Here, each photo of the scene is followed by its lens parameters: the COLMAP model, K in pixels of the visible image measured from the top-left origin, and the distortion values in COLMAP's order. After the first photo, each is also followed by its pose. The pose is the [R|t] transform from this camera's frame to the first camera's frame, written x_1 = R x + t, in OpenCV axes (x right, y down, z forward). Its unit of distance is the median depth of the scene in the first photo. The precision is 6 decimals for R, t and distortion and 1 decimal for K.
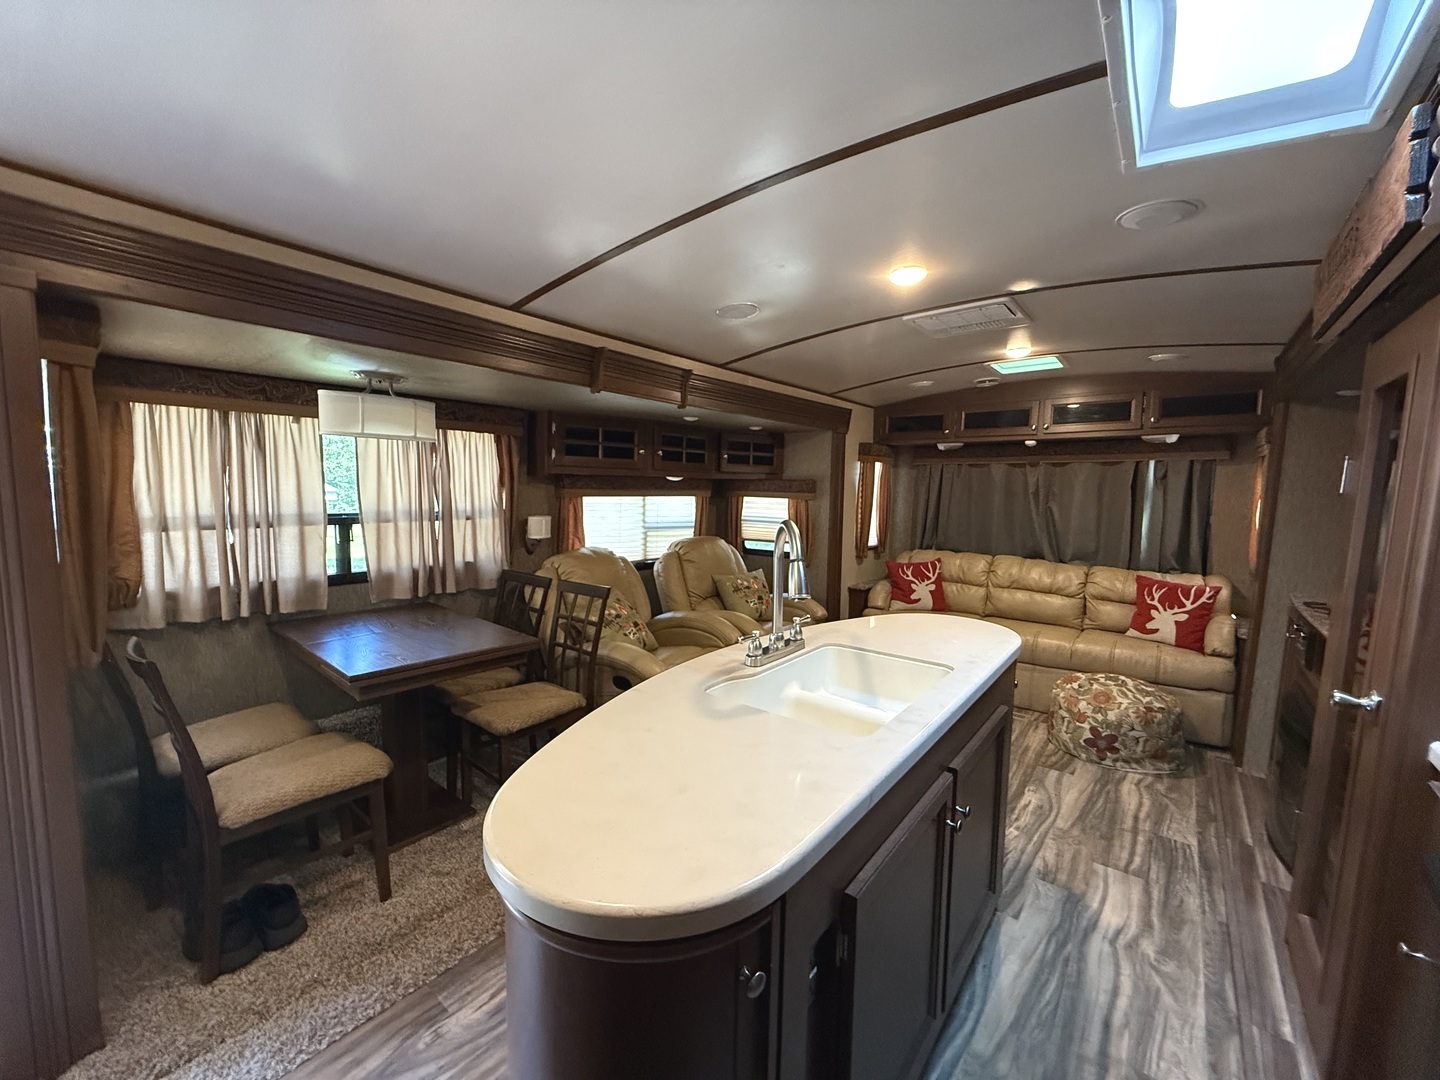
lens RADIAL K [[575.4, 0, 716.7], [0, 575.4, 541.8], [0, 0, 1]] dist [-0.000060, 0.000336]
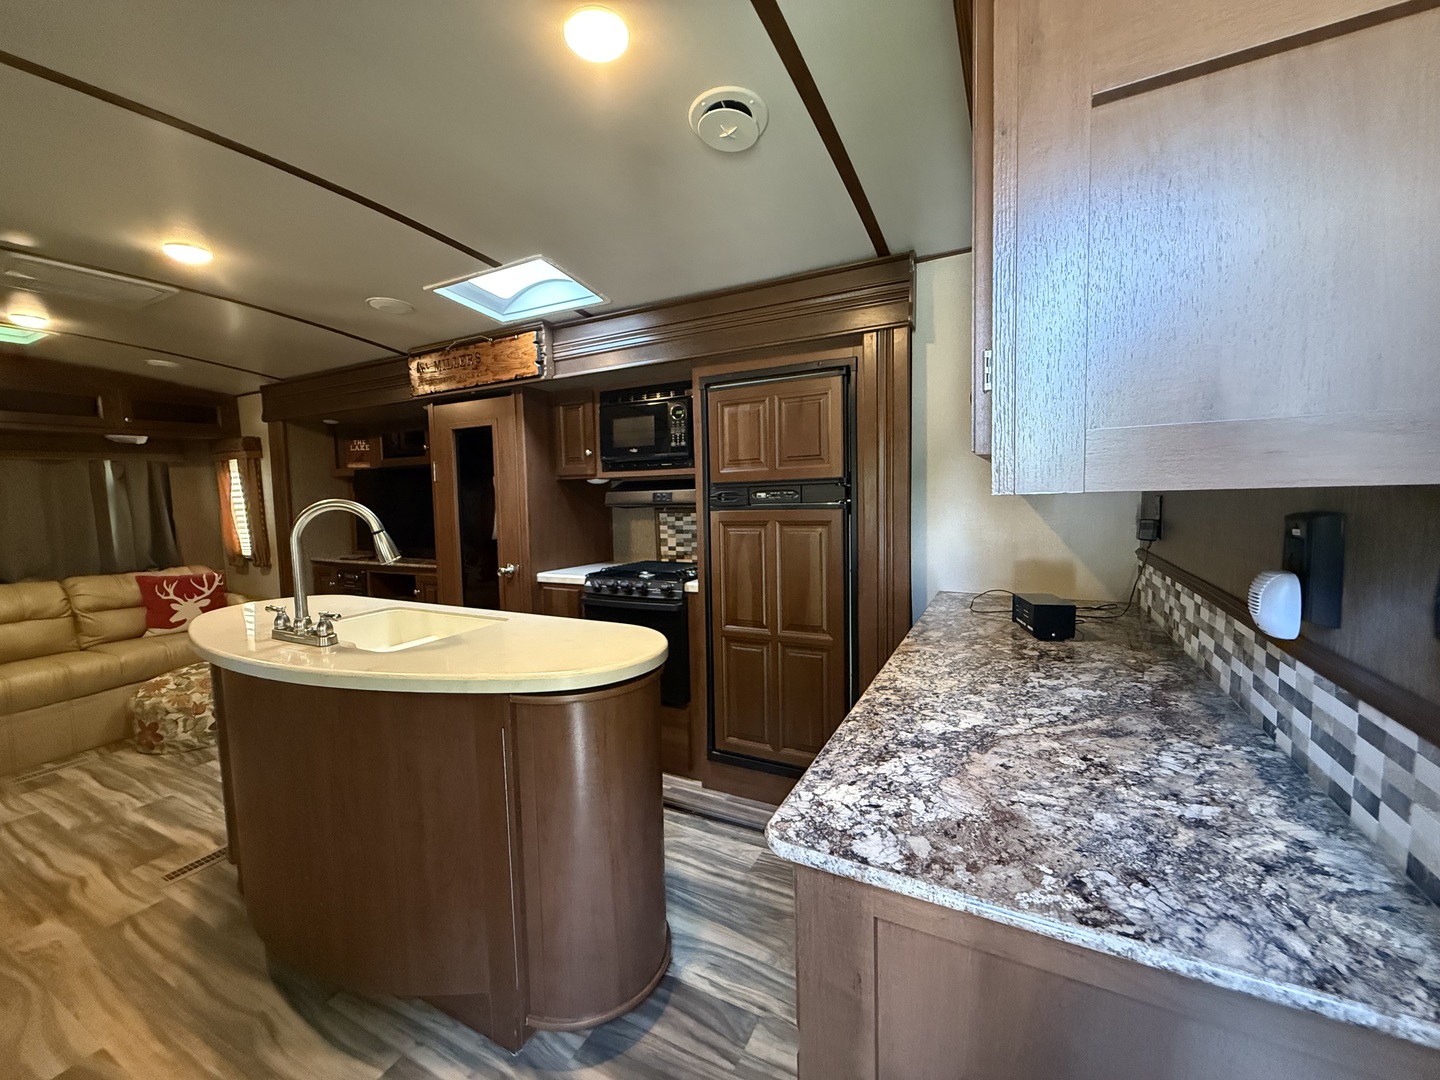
lens RADIAL K [[575.4, 0, 717.9], [0, 575.4, 539.8], [0, 0, 1]] dist [-0.000060, 0.000336]
pose [[-0.196504, -0.091972, 0.976180, -0.496537], [0.116480, 0.986351, 0.116378, -0.003194], [-0.973560, 0.136574, -0.183109, 0.234896]]
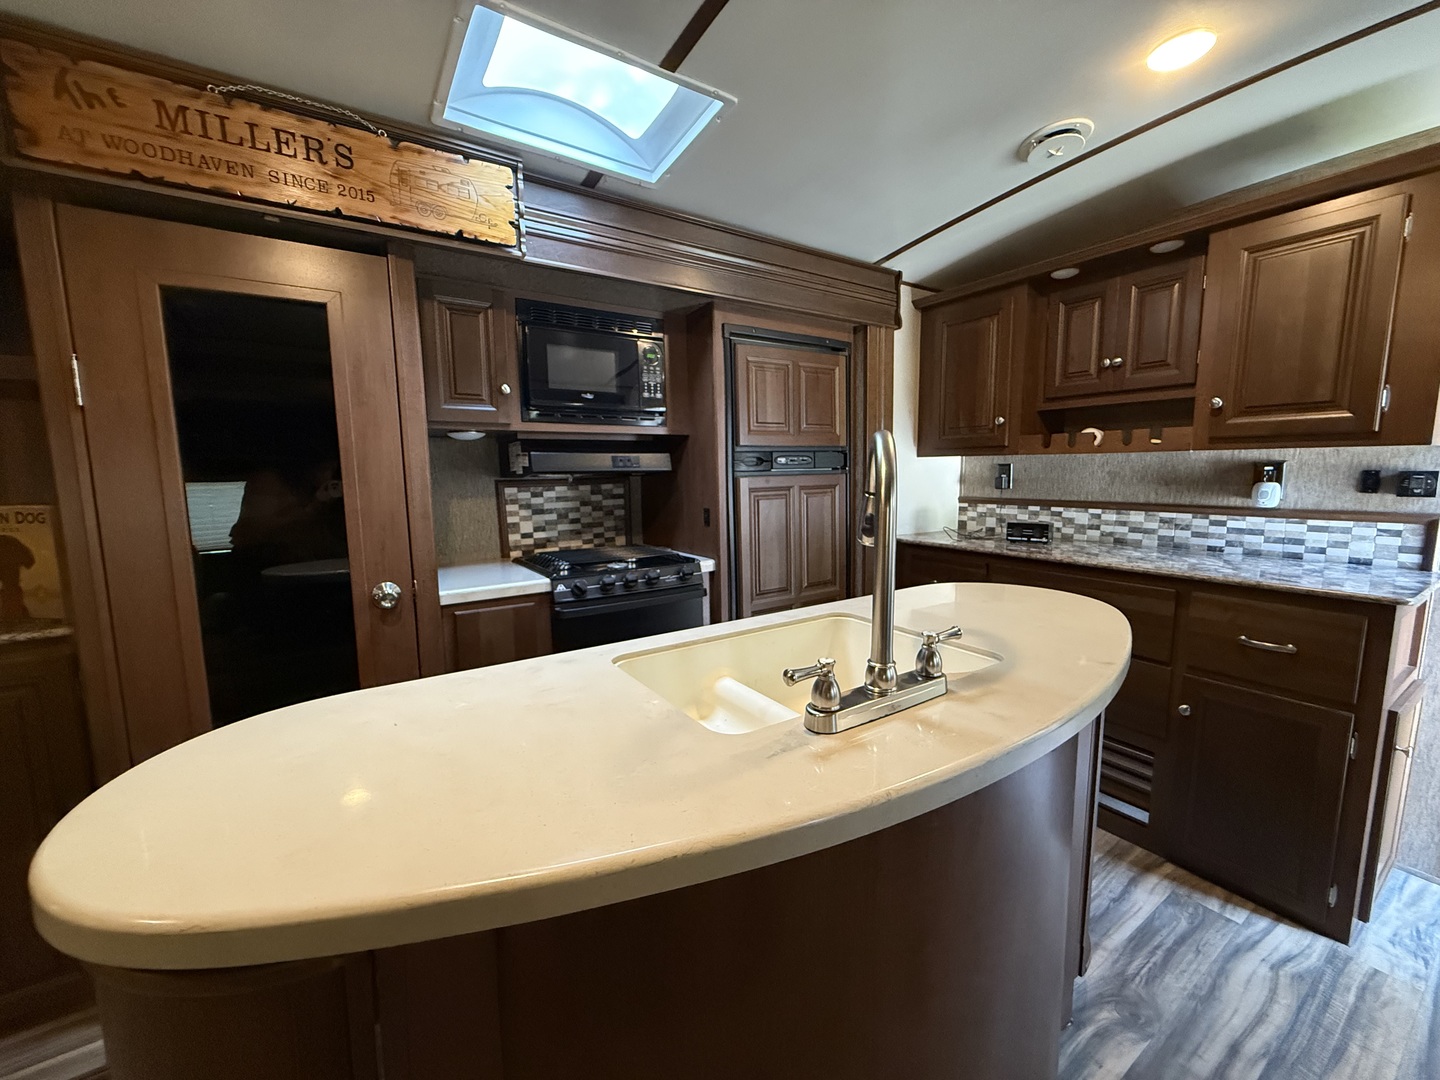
lens RADIAL K [[575.4, 0, 718.0], [0, 575.4, 539.4], [0, 0, 1]] dist [-0.000060, 0.000336]
pose [[-0.951603, -0.041219, 0.304552, 0.045672], [0.026583, 0.976211, 0.215187, -0.027972], [-0.306177, 0.212868, -0.927870, 0.743051]]
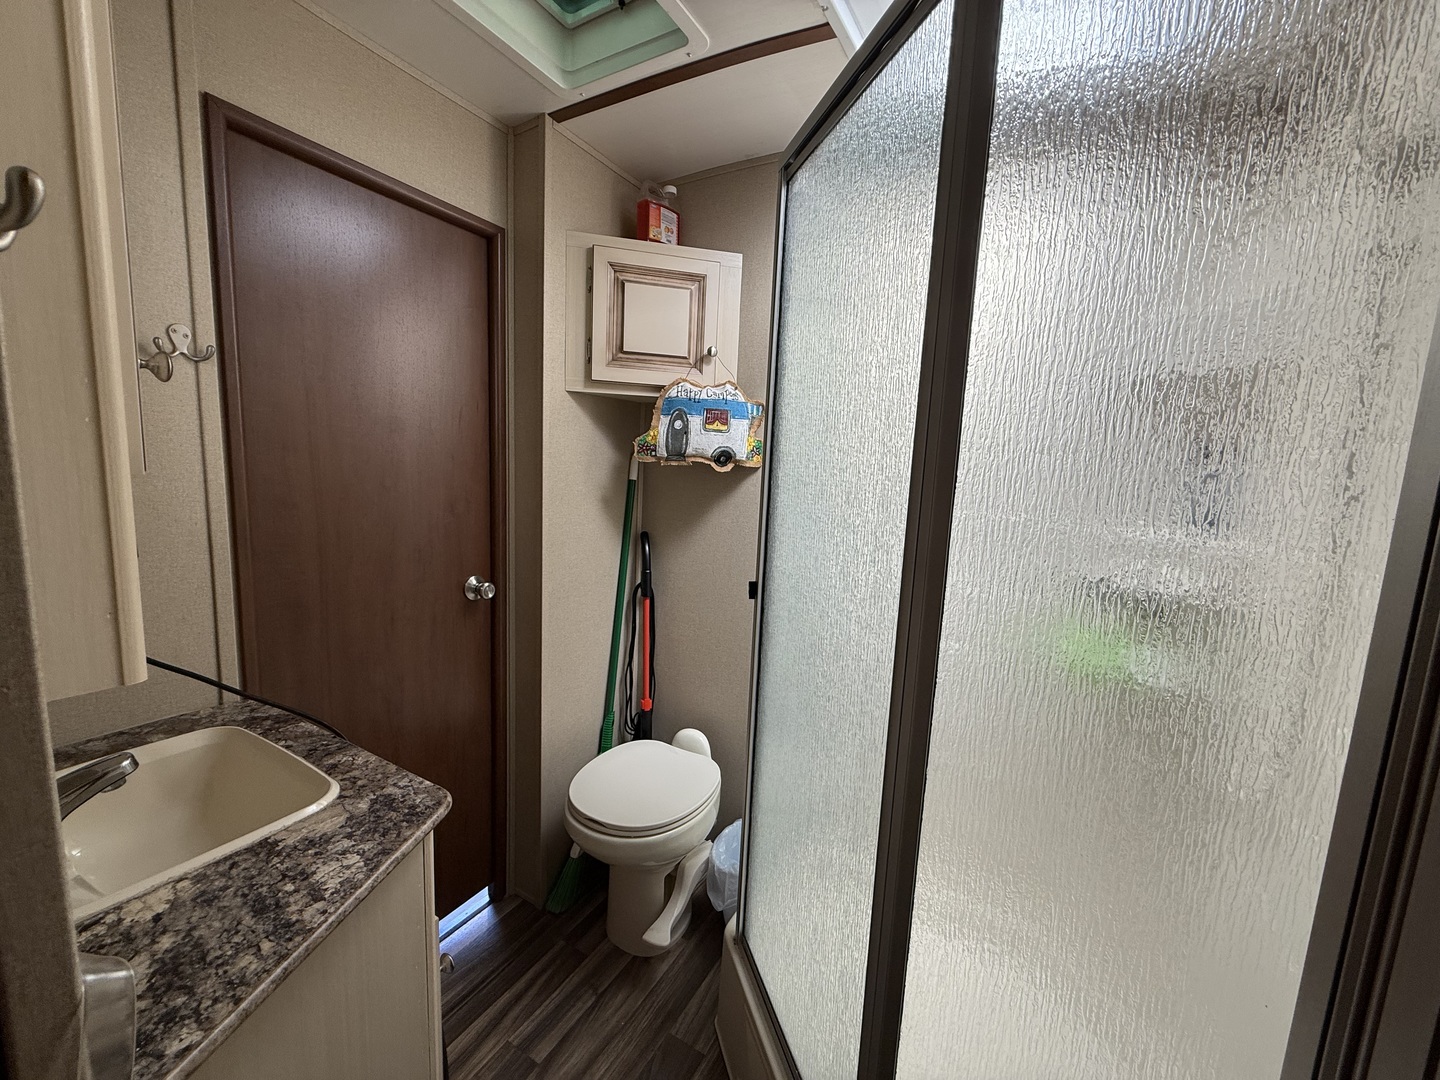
lens RADIAL K [[575.4, 0, 721.9], [0, 575.4, 544.7], [0, 0, 1]] dist [-0.000060, 0.000336]
pose [[0.986531, -0.003821, 0.163527, -0.146451], [-0.004455, 0.998728, 0.050217, -0.000887], [-0.163511, -0.050270, 0.985260, -0.046777]]
